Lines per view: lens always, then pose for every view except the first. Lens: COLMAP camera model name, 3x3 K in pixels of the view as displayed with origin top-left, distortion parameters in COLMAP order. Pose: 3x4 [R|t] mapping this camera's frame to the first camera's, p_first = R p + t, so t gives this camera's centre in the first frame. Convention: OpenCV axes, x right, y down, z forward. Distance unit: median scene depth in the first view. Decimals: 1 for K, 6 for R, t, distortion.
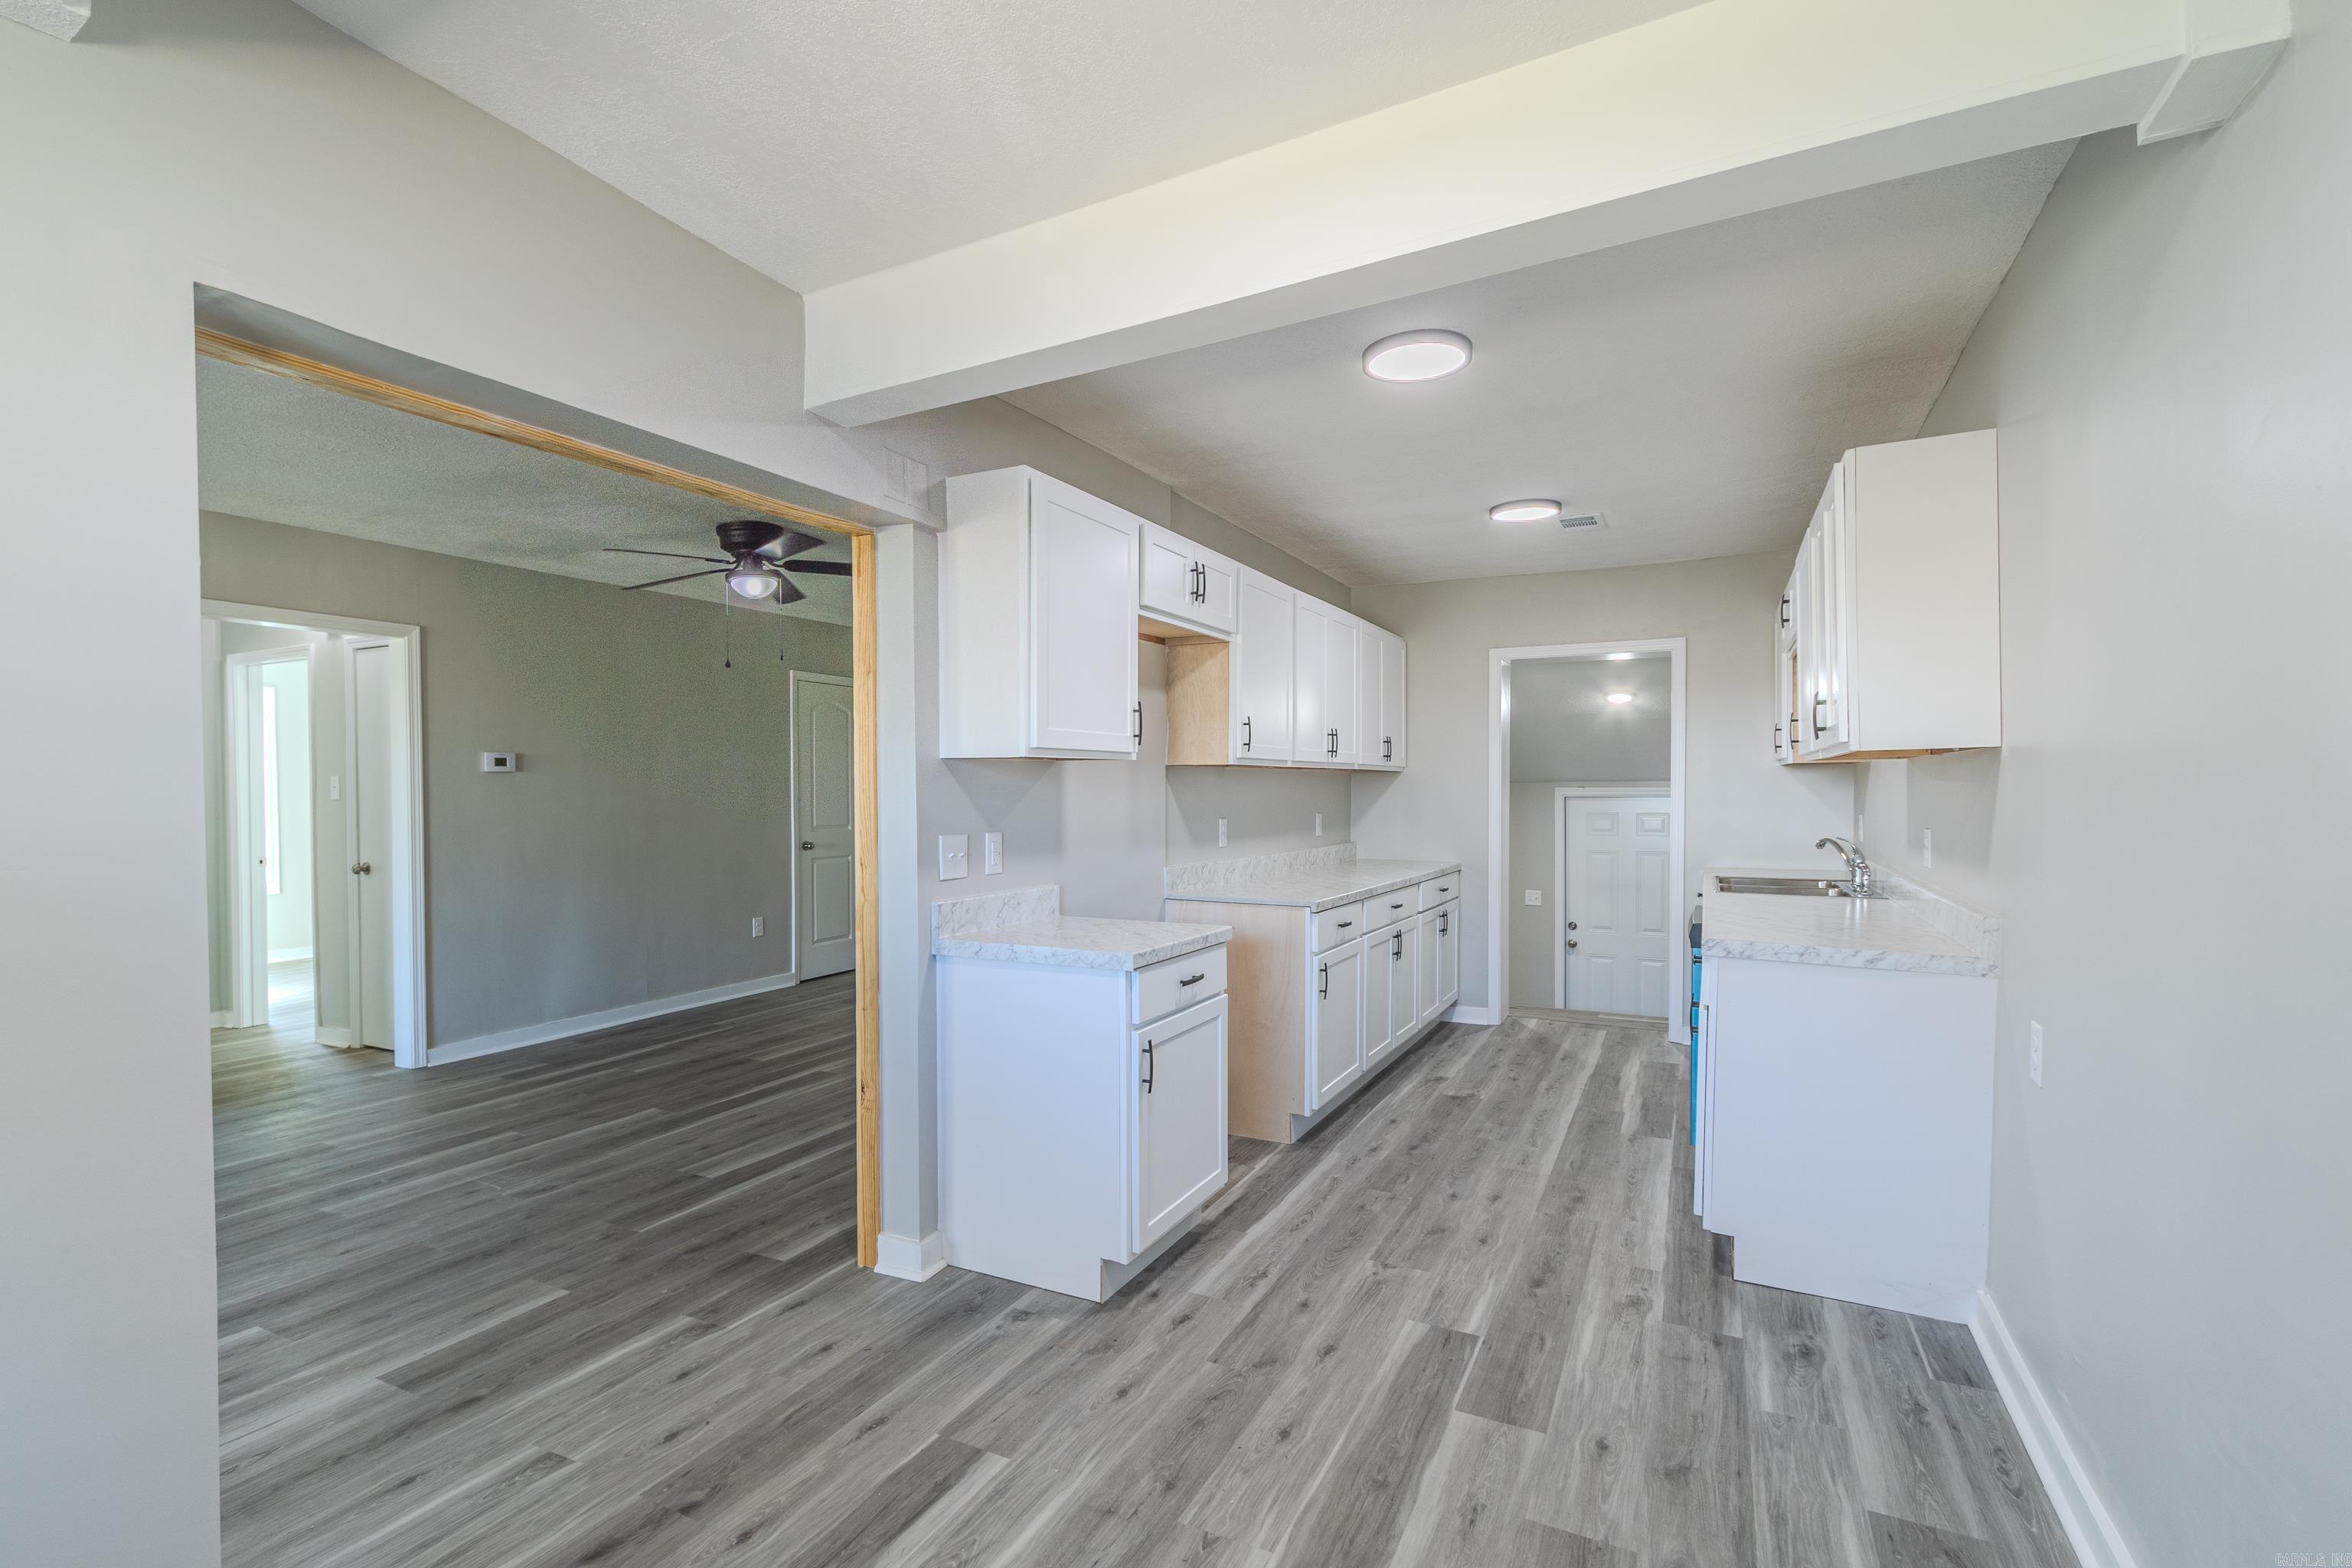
lens RADIAL K [[1076.5, 0, 1149.7], [0, 1076.5, 807.5], [0, 0, 1]] dist [0.008202, -0.003496]
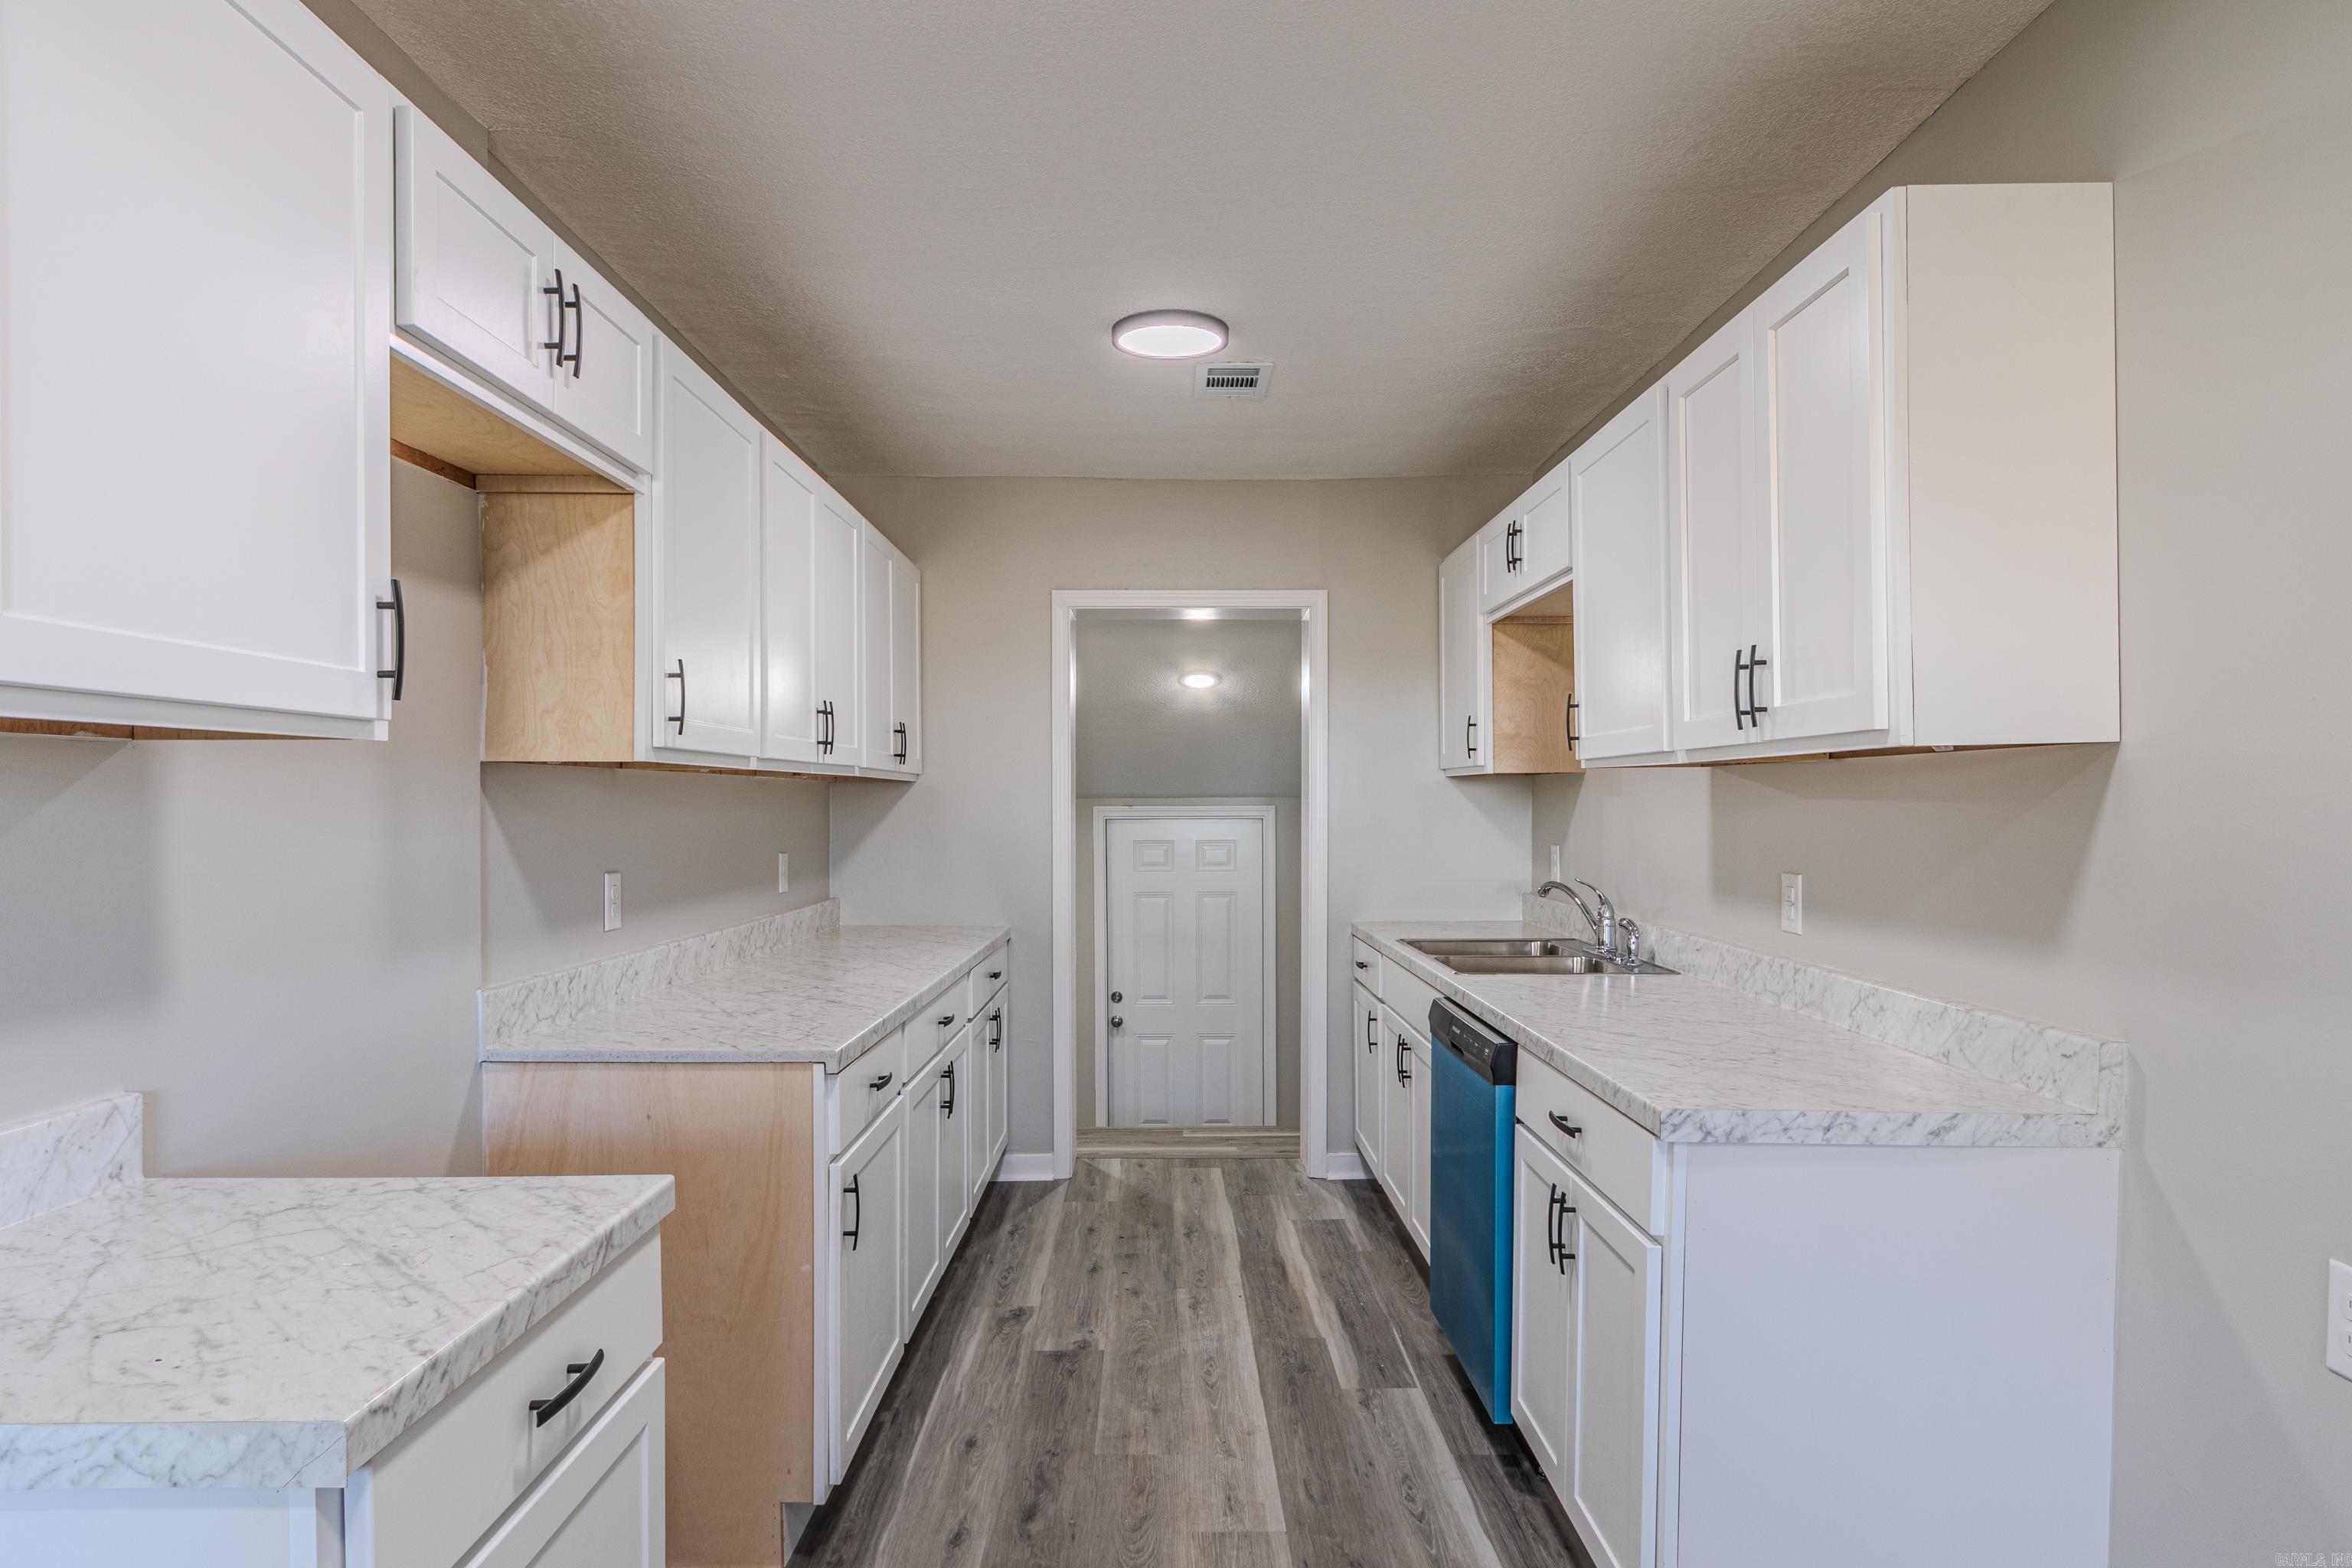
lens RADIAL K [[1340.4, 0, 1171.2], [0, 1340.4, 819.5], [0, 0, 1]] dist [0.005143, -0.001415]
pose [[0.883330, -0.005791, 0.468716, 0.006556], [0.008840, 0.999952, -0.004306, -0.009810], [-0.468668, 0.007947, 0.883339, 0.353542]]
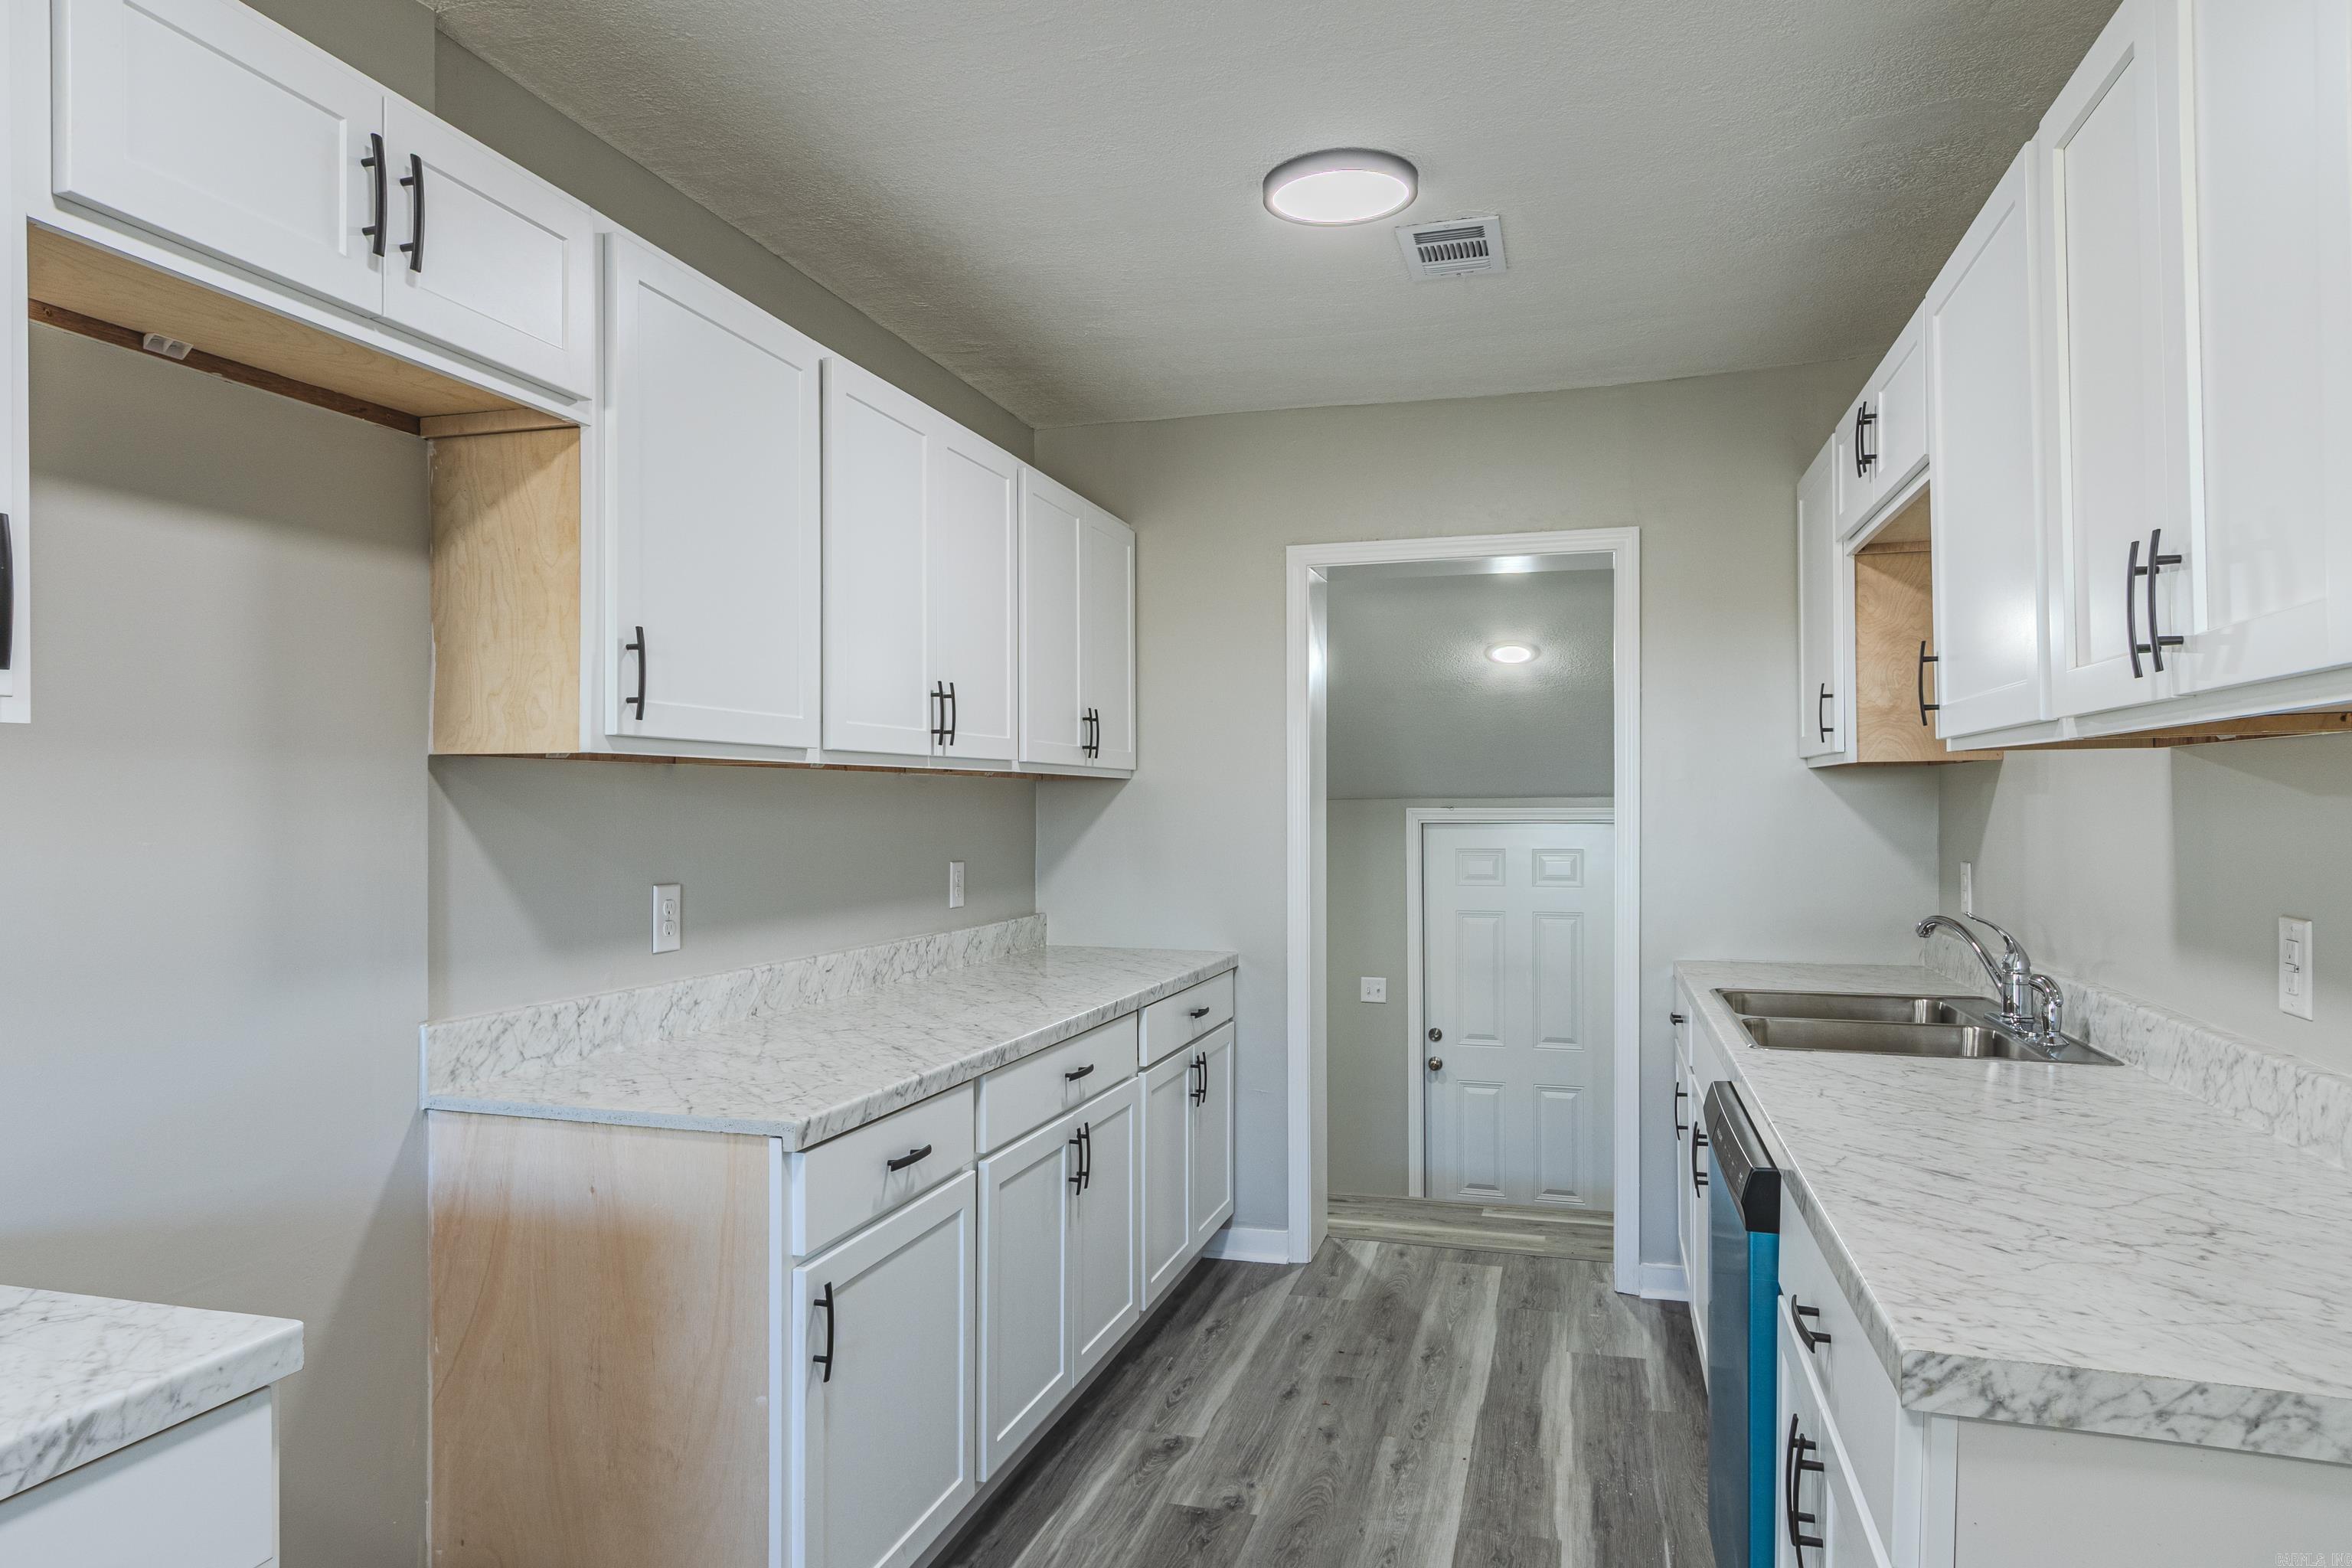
lens RADIAL K [[1444.3, 0, 1154.2], [0, 1444.3, 803.9], [0, 0, 1]] dist [0.009402, -0.005856]
pose [[0.982506, -0.000041, 0.186231, 0.159343], [0.003623, 0.999815, -0.018896, -0.010767], [-0.186196, 0.019241, 0.982324, 0.425475]]
